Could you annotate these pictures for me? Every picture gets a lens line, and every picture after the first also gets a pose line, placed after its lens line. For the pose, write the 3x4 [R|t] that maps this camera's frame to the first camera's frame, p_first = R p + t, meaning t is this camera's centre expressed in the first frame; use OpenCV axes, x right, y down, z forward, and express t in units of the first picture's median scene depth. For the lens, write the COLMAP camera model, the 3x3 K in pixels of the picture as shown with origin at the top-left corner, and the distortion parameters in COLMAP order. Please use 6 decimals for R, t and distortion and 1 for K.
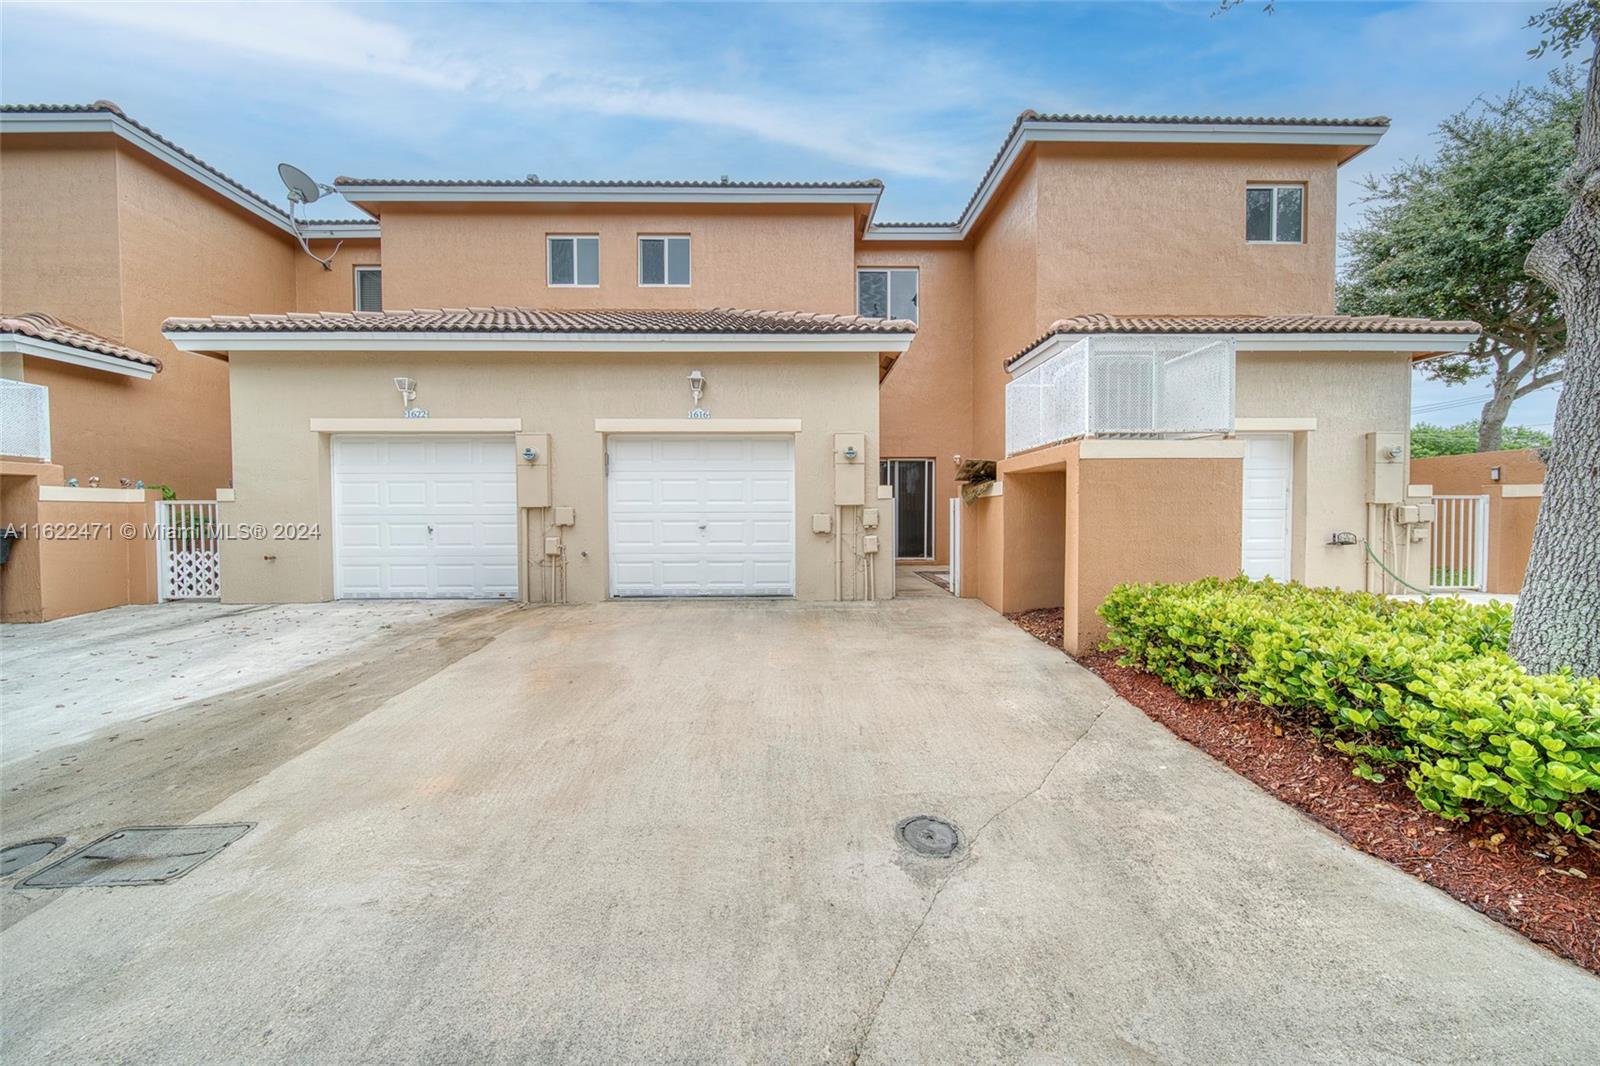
lens RADIAL K [[575.0, 0, 801.7], [0, 575.0, 528.2], [0, 0, 1]] dist [-0.000303, -0.001243]
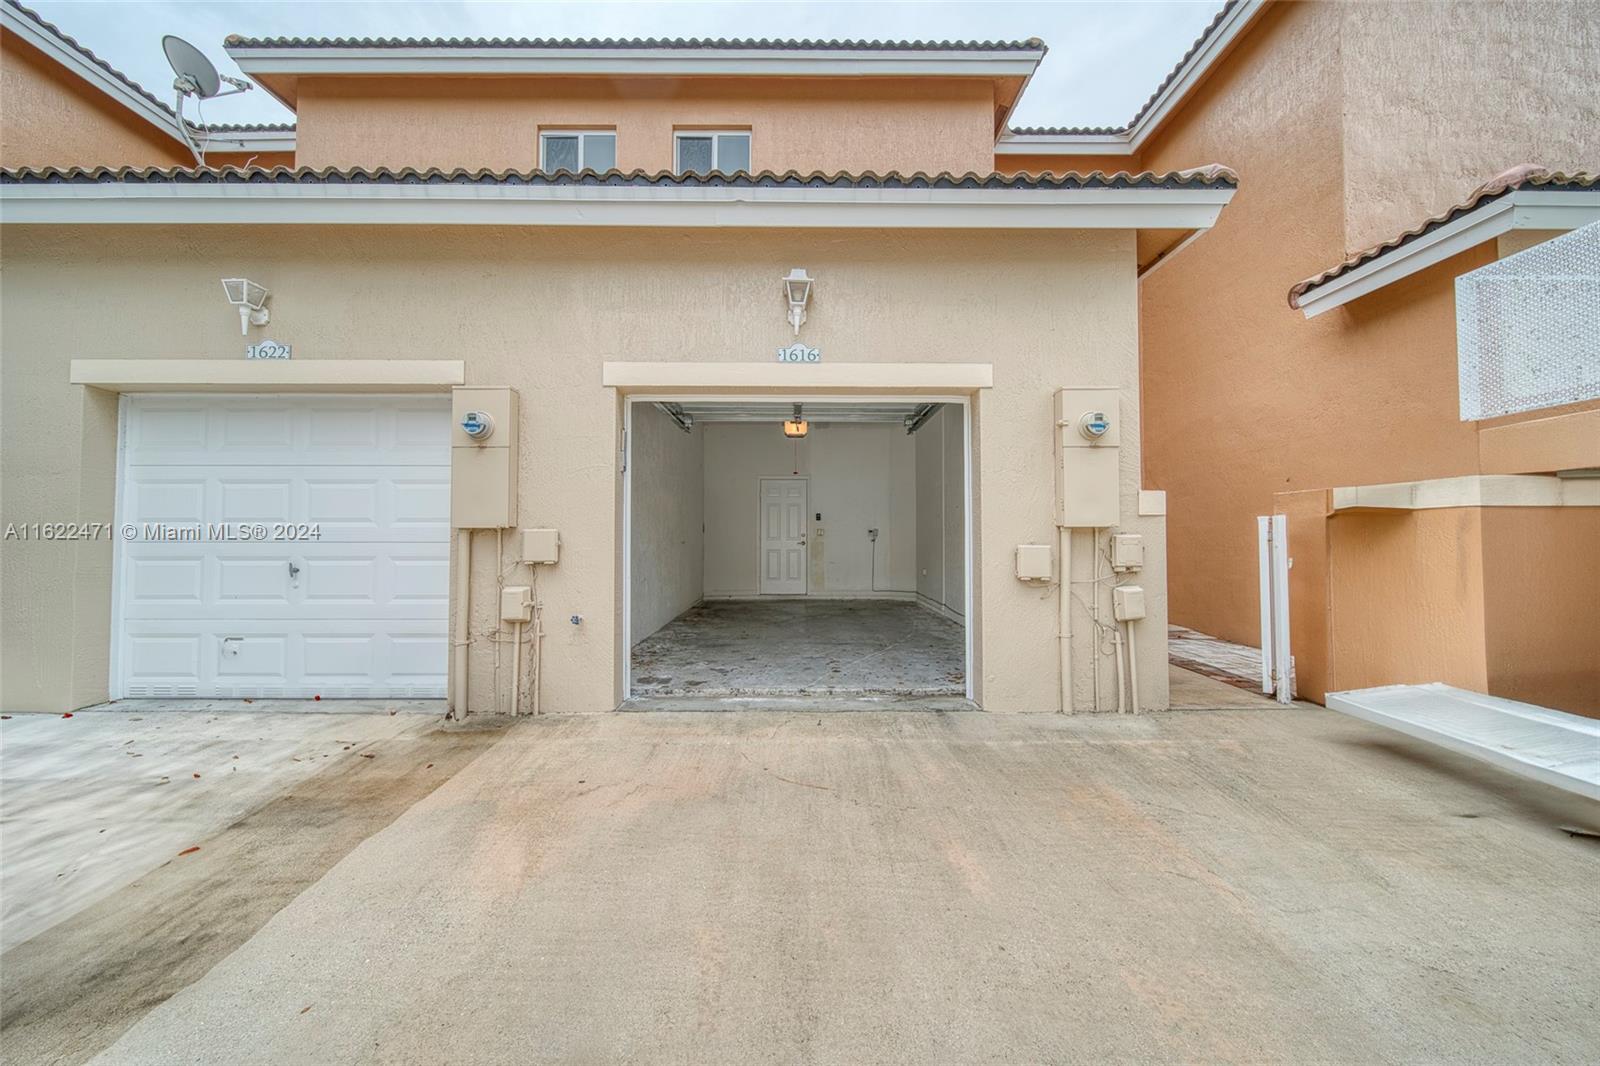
lens RADIAL K [[575.0, 0, 802.4], [0, 575.0, 524.4], [0, 0, 1]] dist [-0.000303, -0.001243]
pose [[0.999919, 0.003891, -0.012142, -0.146240], [-0.004573, 0.998383, -0.056656, -0.010435], [0.011902, 0.056707, 0.998320, 0.416753]]
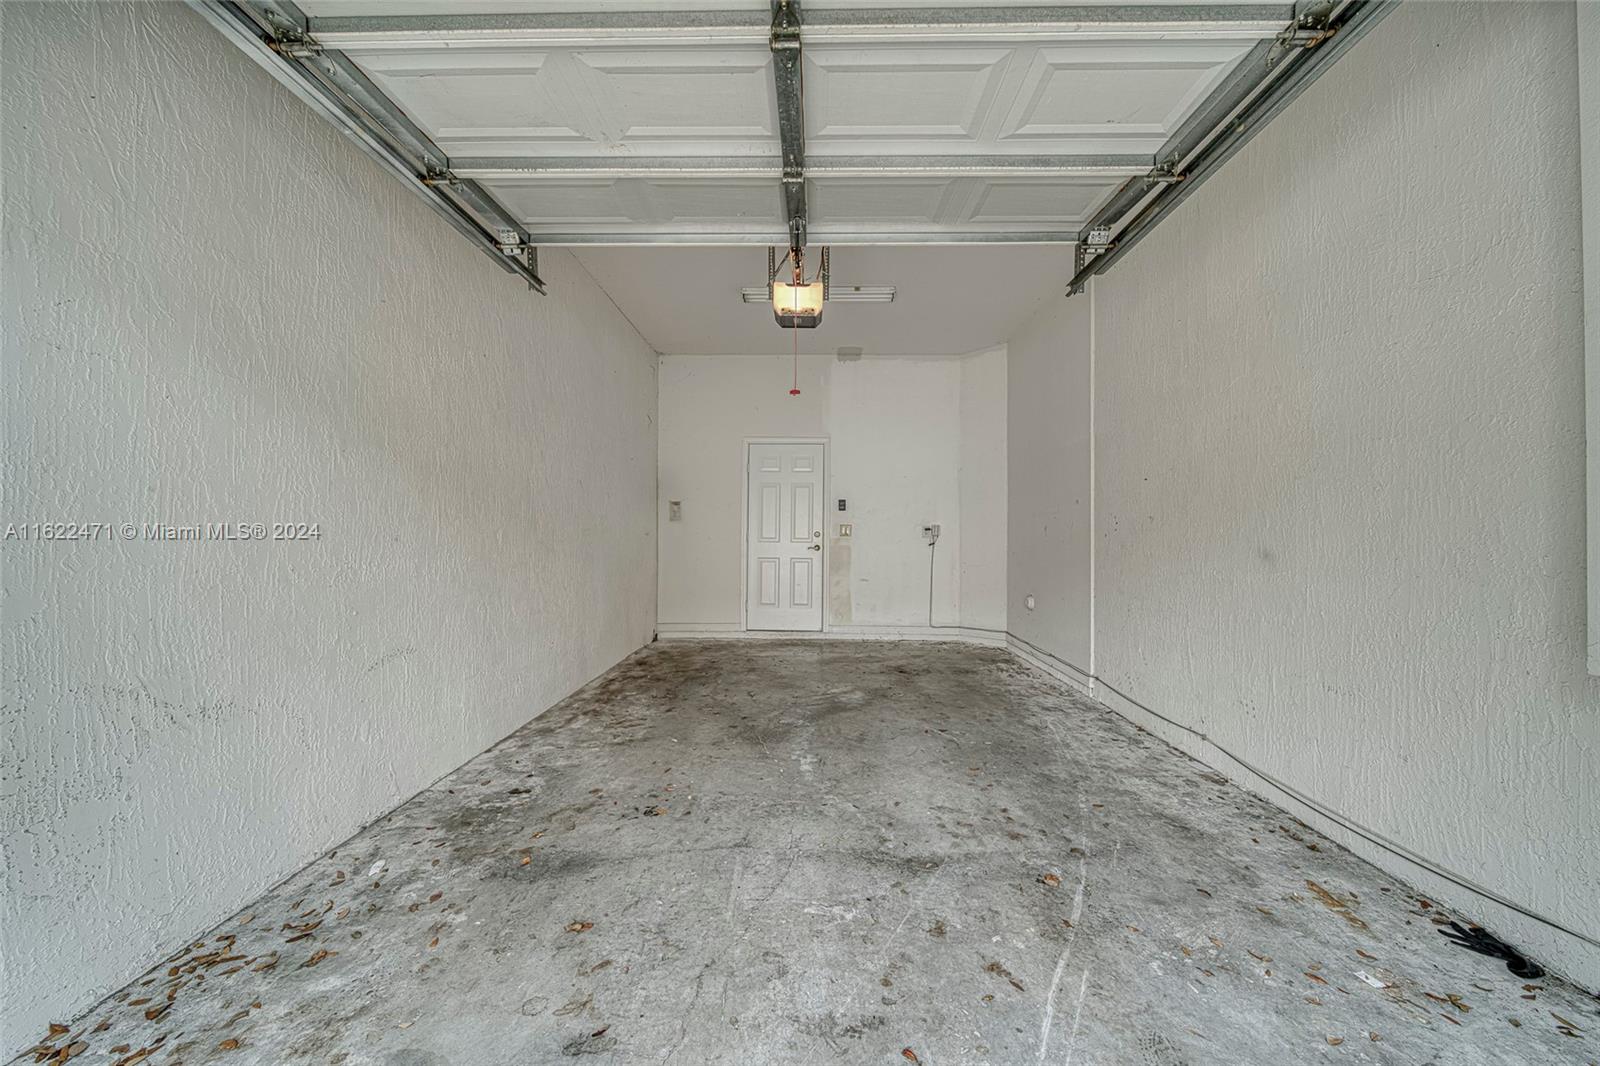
lens RADIAL K [[575.0, 0, 804.2], [0, 575.0, 538.9], [0, 0, 1]] dist [-0.000303, -0.001243]
pose [[0.999075, 0.011544, -0.041417, -0.145682], [-0.013180, 0.999134, -0.039456, -0.016139], [0.040926, 0.039966, 0.998363, 0.656307]]
